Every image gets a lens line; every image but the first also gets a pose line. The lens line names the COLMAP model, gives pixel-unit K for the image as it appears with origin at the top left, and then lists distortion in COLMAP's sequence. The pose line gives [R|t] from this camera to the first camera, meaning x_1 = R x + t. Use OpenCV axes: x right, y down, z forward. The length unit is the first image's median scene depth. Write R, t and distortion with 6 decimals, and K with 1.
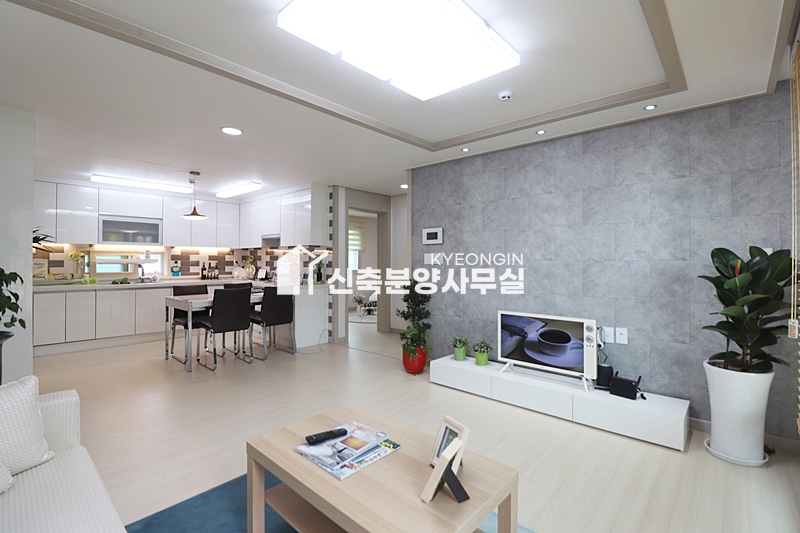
lens RADIAL K [[365.6, 0, 398.3], [0, 365.6, 262.1], [0, 0, 1]] dist [-0.004143, 0.002501]
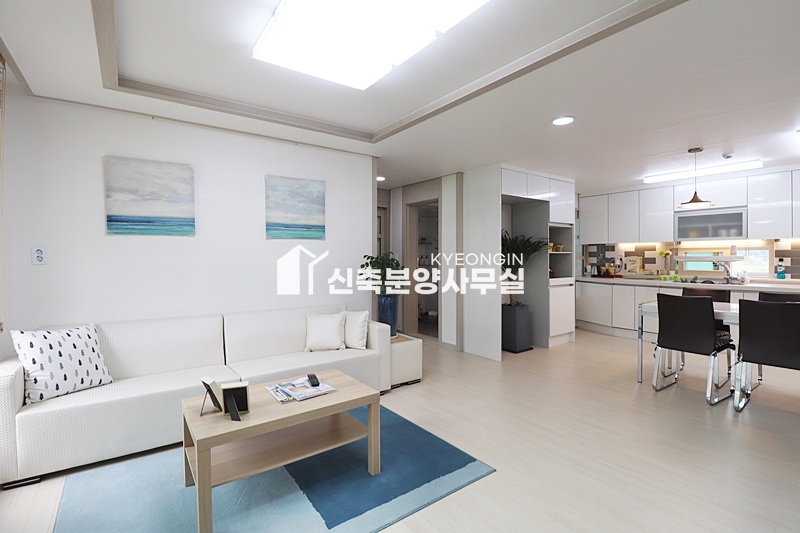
lens RADIAL K [[365.6, 0, 395.7], [0, 365.6, 263.6], [0, 0, 1]] dist [-0.004143, 0.002501]
pose [[-0.199831, 0.015688, -0.979705, 0.323559], [-0.000609, 0.999870, 0.016135, -0.004369], [0.979830, 0.003821, -0.199795, 0.448461]]
